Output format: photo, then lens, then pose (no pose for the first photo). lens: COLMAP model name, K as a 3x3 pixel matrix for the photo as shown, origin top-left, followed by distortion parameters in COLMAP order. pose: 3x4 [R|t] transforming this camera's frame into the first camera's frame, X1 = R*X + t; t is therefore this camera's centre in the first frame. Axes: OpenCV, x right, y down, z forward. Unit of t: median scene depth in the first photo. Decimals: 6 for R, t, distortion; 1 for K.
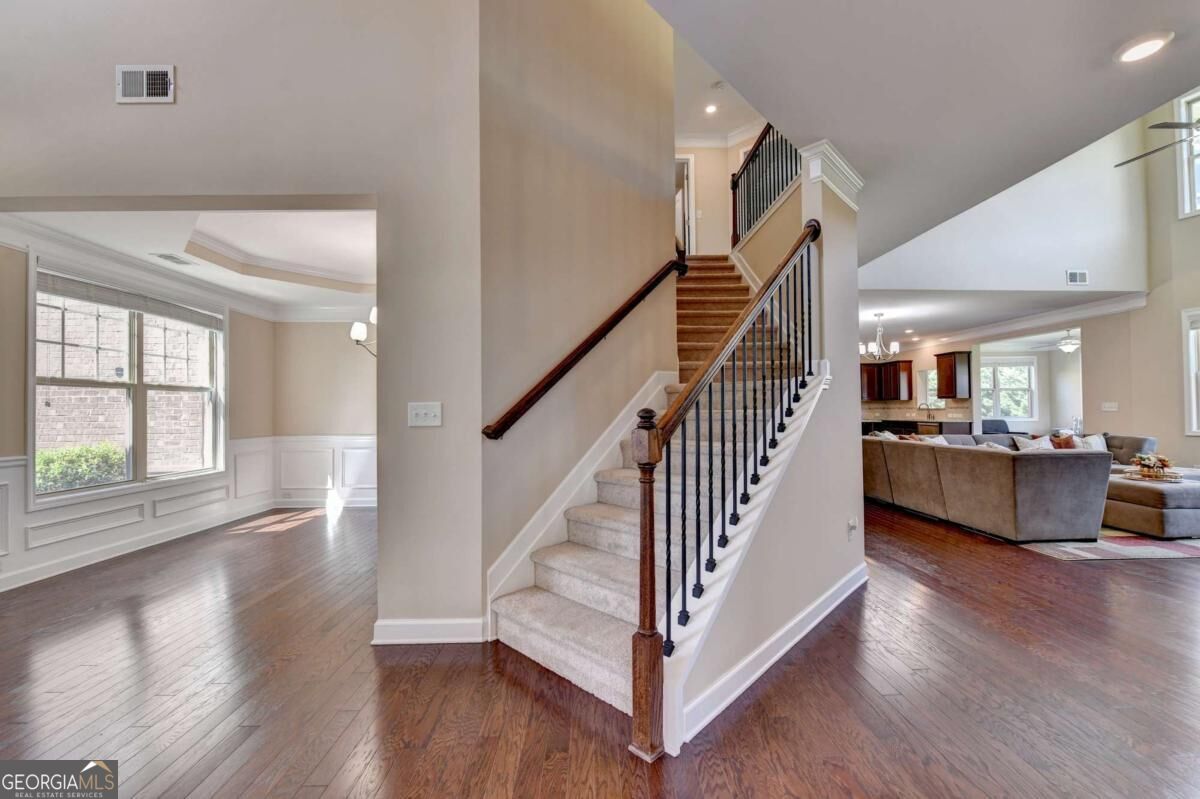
lens RADIAL K [[484.5, 0, 605.5], [0, 484.5, 398.7], [0, 0, 1]] dist [-0.001083, -0.000639]
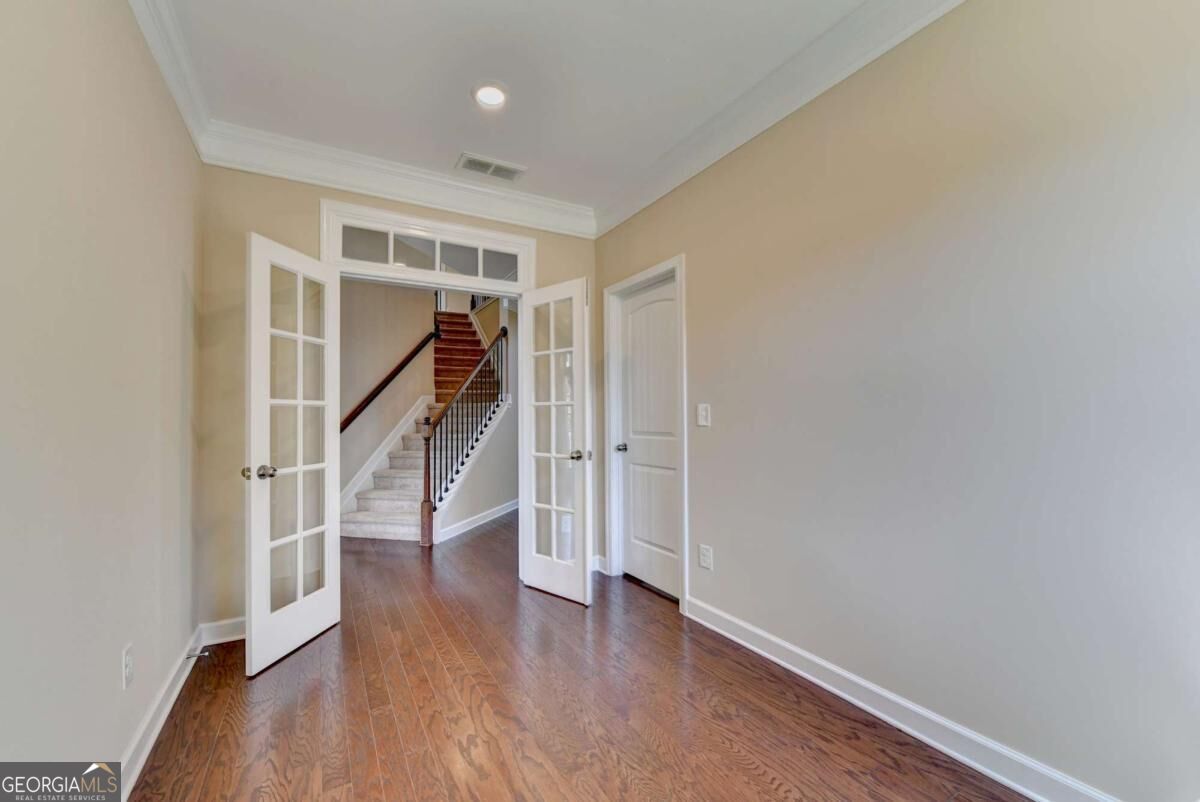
lens RADIAL K [[484.5, 0, 601.2], [0, 484.5, 408.8], [0, 0, 1]] dist [-0.001083, -0.000639]
pose [[0.879990, 0.004868, 0.474968, -0.141454], [-0.007850, 0.999960, 0.004295, -0.020916], [-0.474928, -0.007508, 0.879993, -0.763605]]
